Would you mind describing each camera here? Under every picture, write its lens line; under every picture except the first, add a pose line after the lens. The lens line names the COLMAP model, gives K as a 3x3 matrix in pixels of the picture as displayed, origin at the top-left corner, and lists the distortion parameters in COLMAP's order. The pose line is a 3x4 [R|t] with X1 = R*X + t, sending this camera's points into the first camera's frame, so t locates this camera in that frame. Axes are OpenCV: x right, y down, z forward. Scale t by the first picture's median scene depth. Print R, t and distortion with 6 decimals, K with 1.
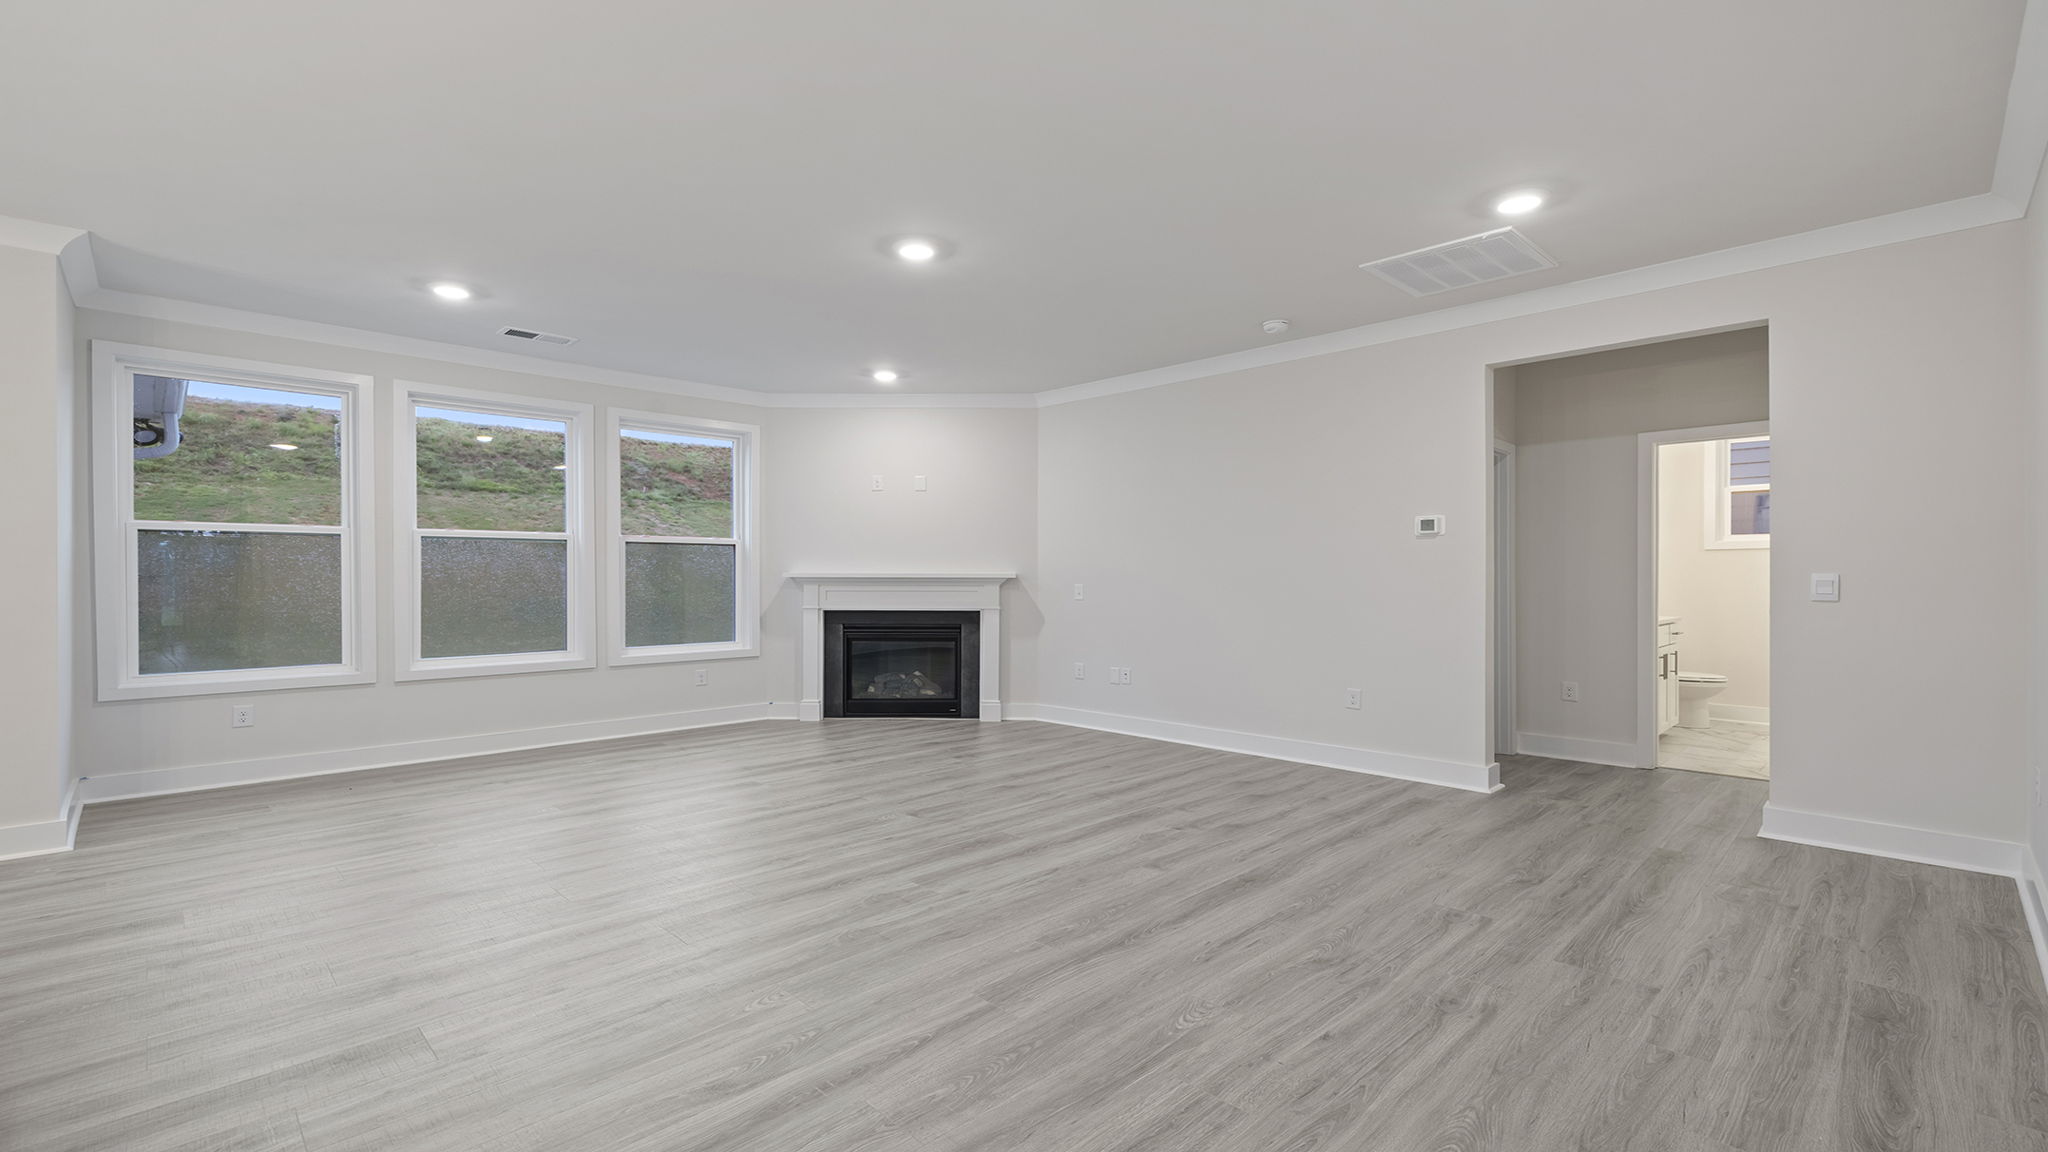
lens RADIAL K [[878.5, 0, 1018.3], [0, 878.5, 580.9], [0, 0, 1]] dist [0.002537, -0.000510]
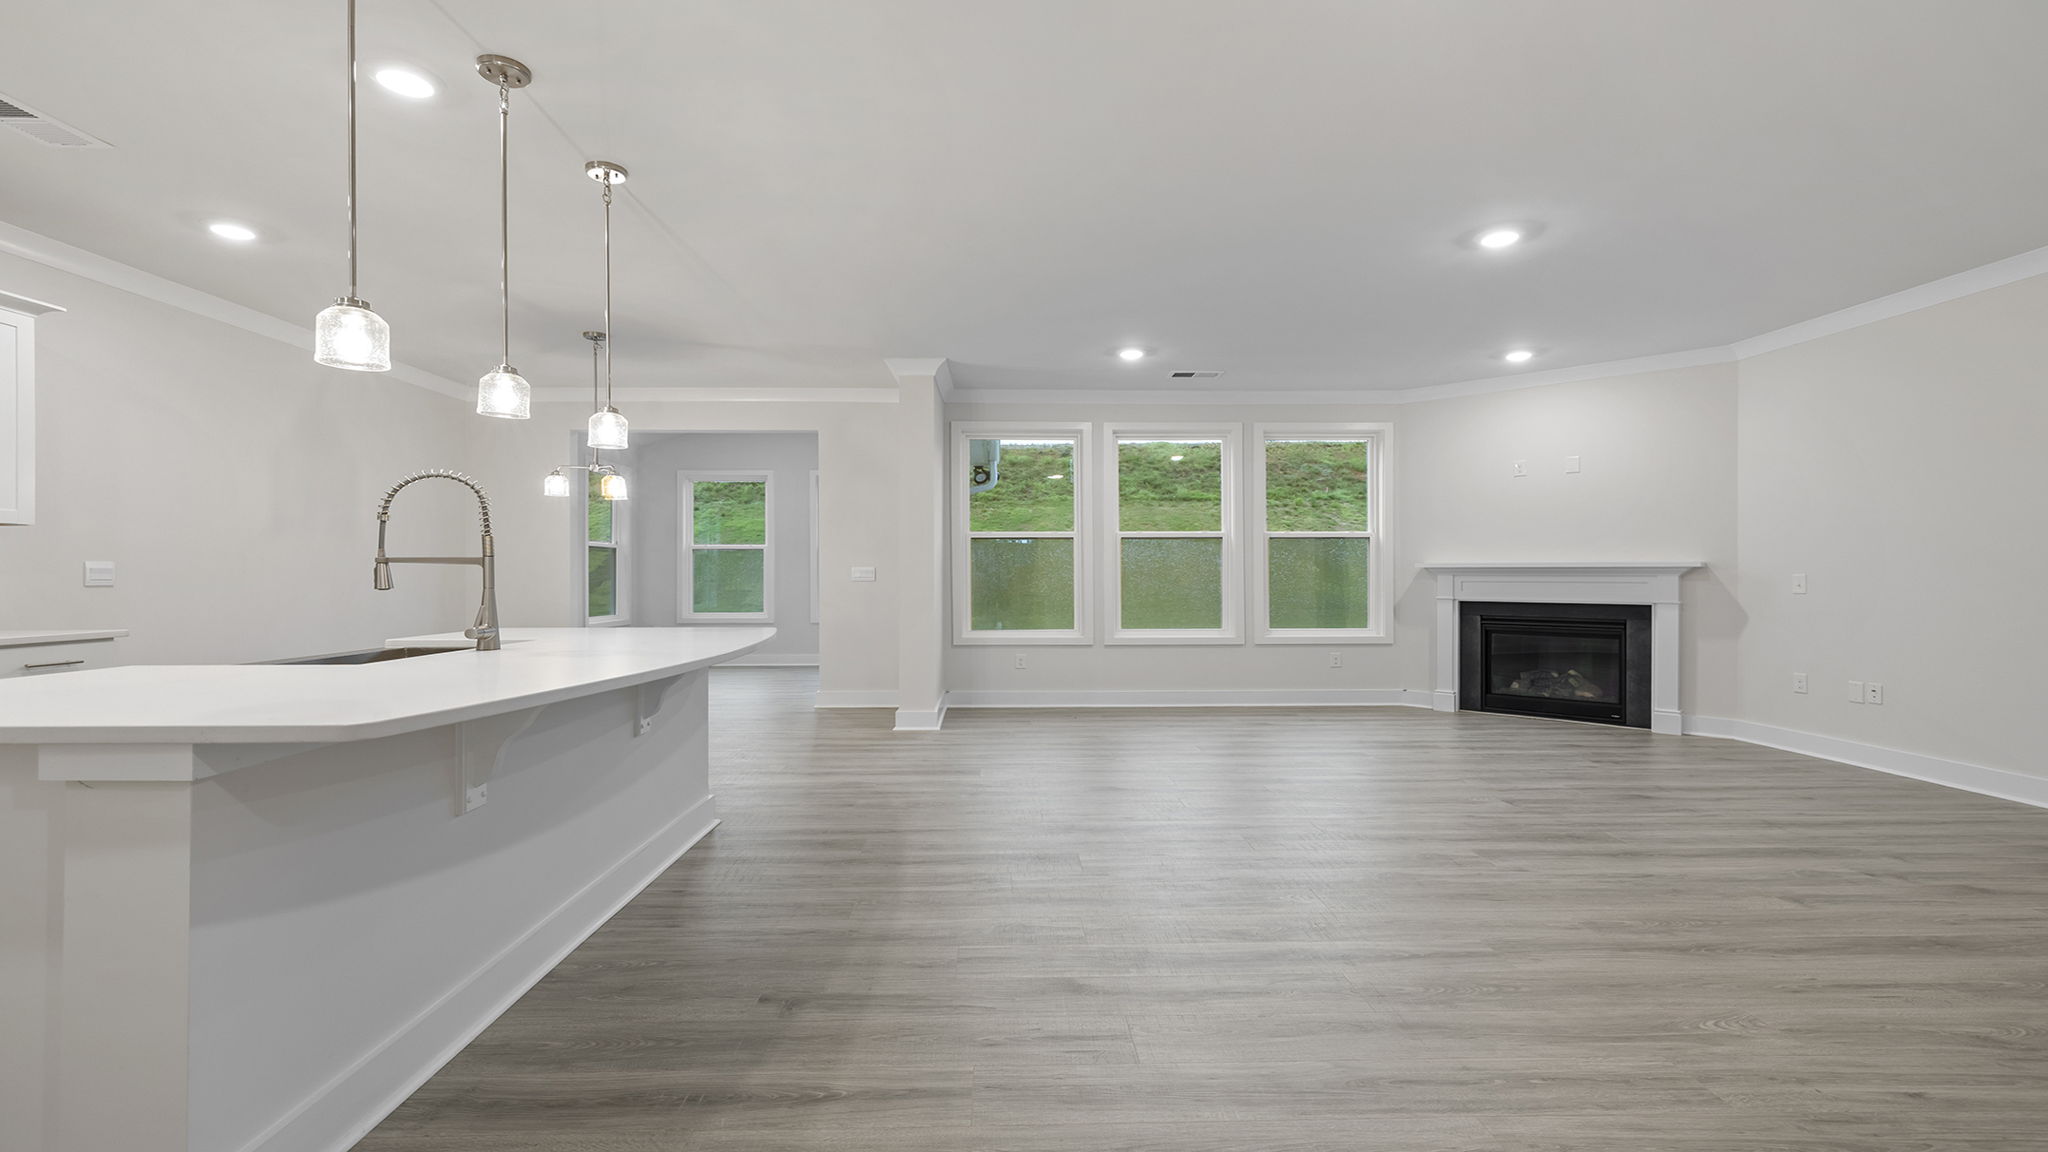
lens RADIAL K [[878.5, 0, 1022.4], [0, 878.5, 570.8], [0, 0, 1]] dist [0.002537, -0.000510]
pose [[0.732058, -0.003633, -0.681232, 0.153948], [-0.002594, 0.999964, -0.008120, 0.014940], [0.681237, 0.007711, 0.732022, -0.100134]]
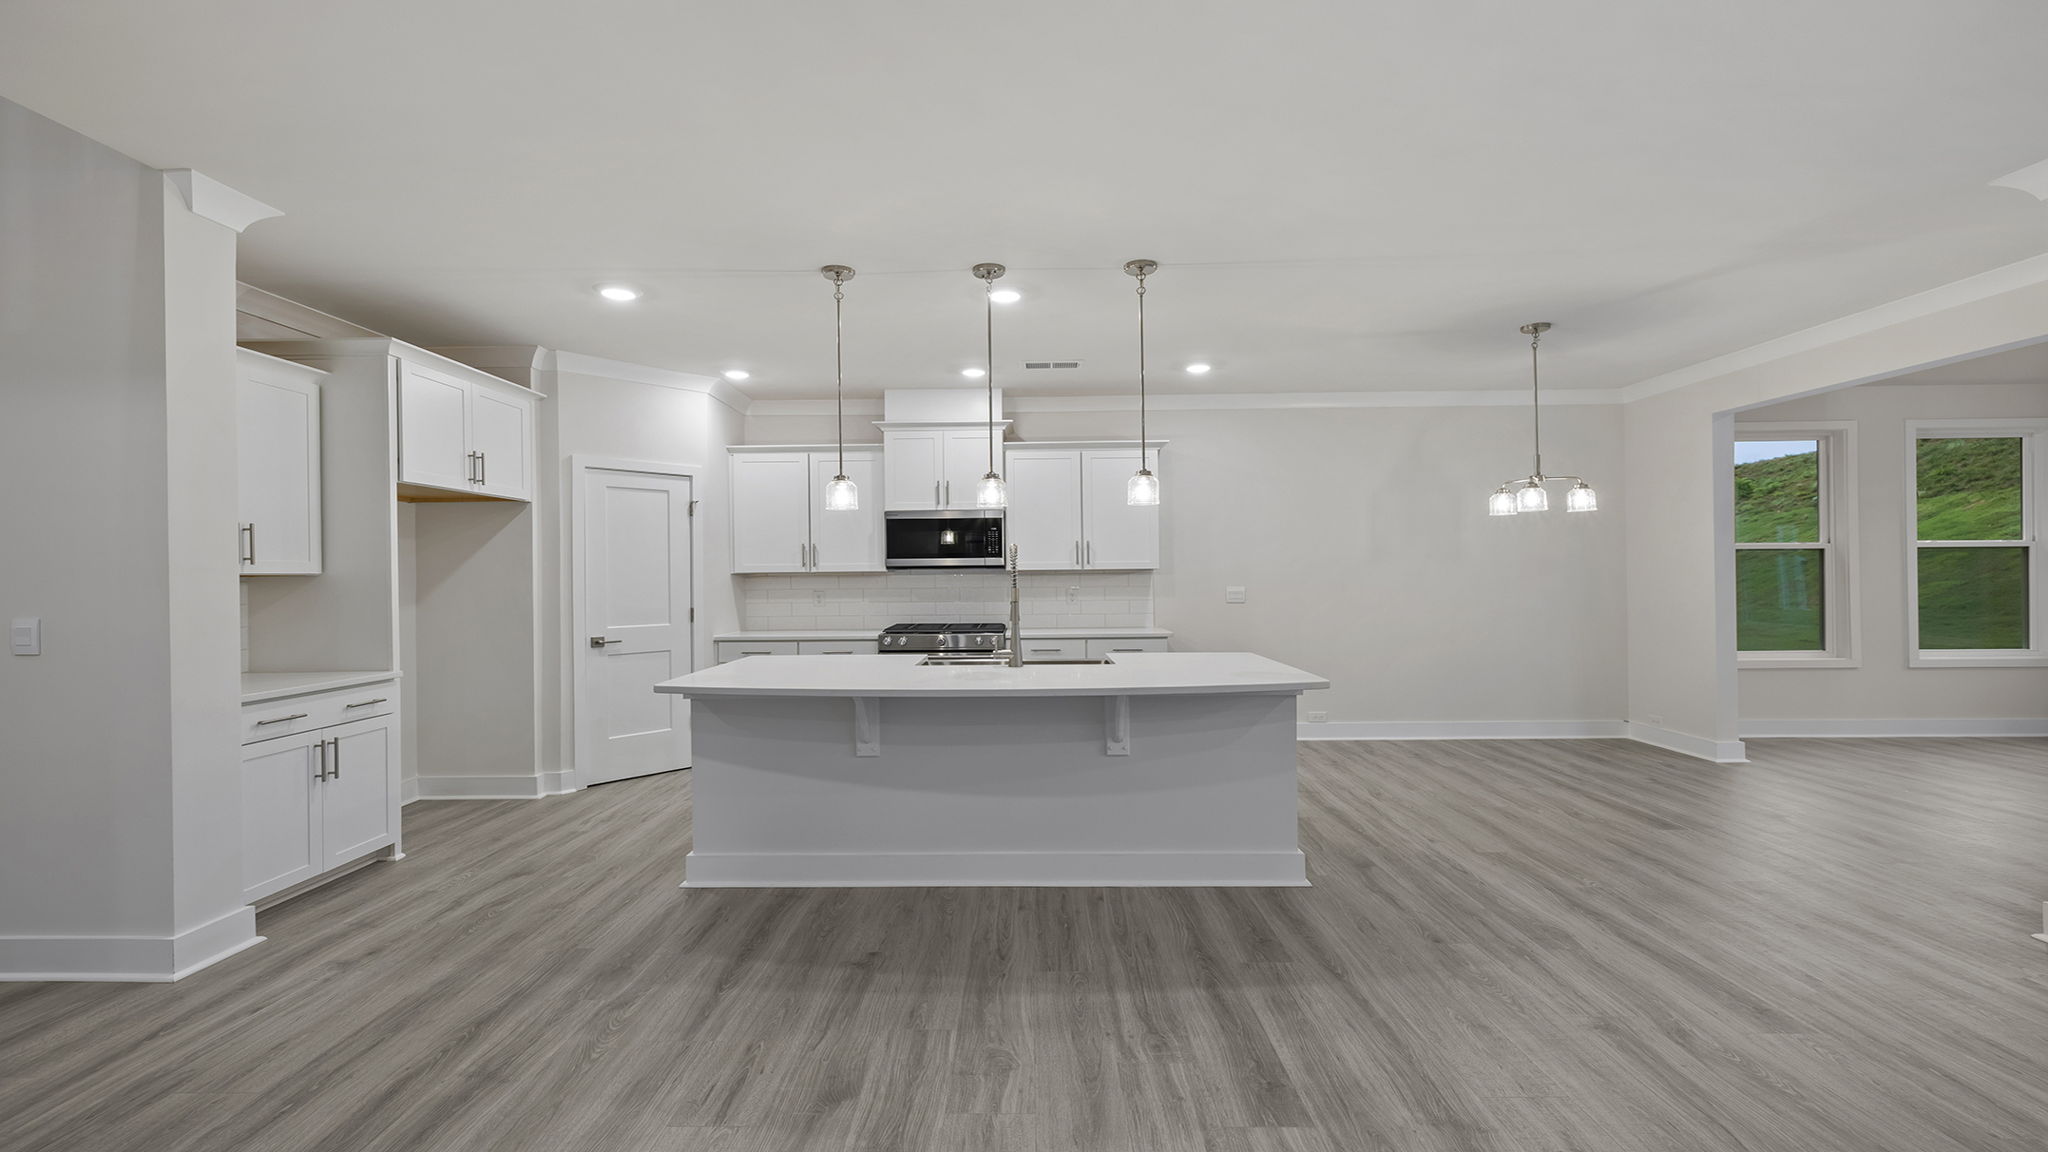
lens RADIAL K [[878.5, 0, 1008.7], [0, 878.5, 575.6], [0, 0, 1]] dist [0.002537, -0.000510]
pose [[-0.713246, 0.007088, -0.700878, 0.086051], [0.005980, 0.999974, 0.004027, -0.030165], [0.700889, -0.001319, -0.713269, 0.743368]]
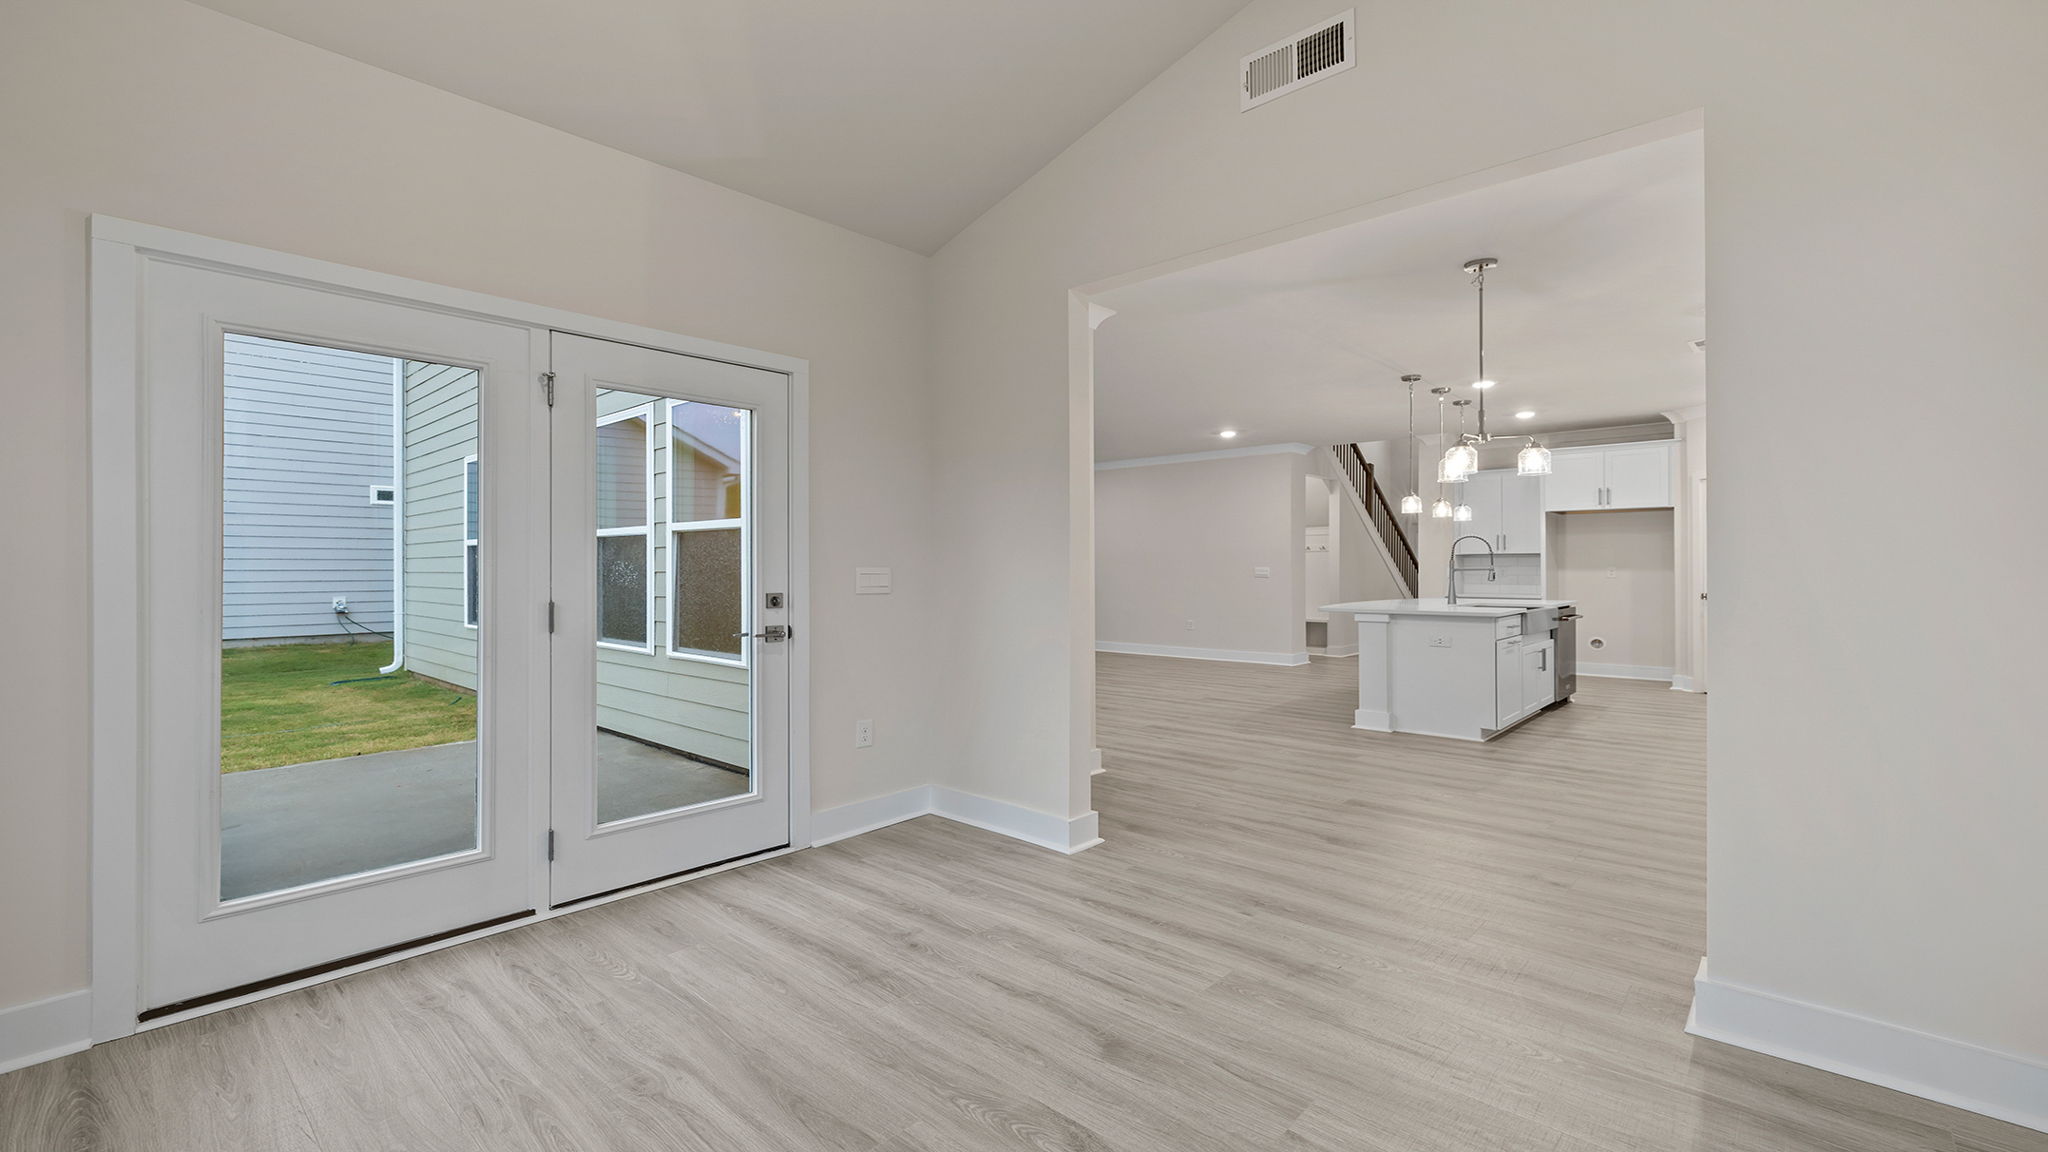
lens RADIAL K [[878.5, 0, 1015.5], [0, 878.5, 570.6], [0, 0, 1]] dist [0.002537, -0.000510]
pose [[-0.051538, 0.000796, 0.998671, -2.131212], [0.008255, 0.999966, -0.000371, -0.000073], [-0.998637, 0.008225, -0.051543, 0.987266]]
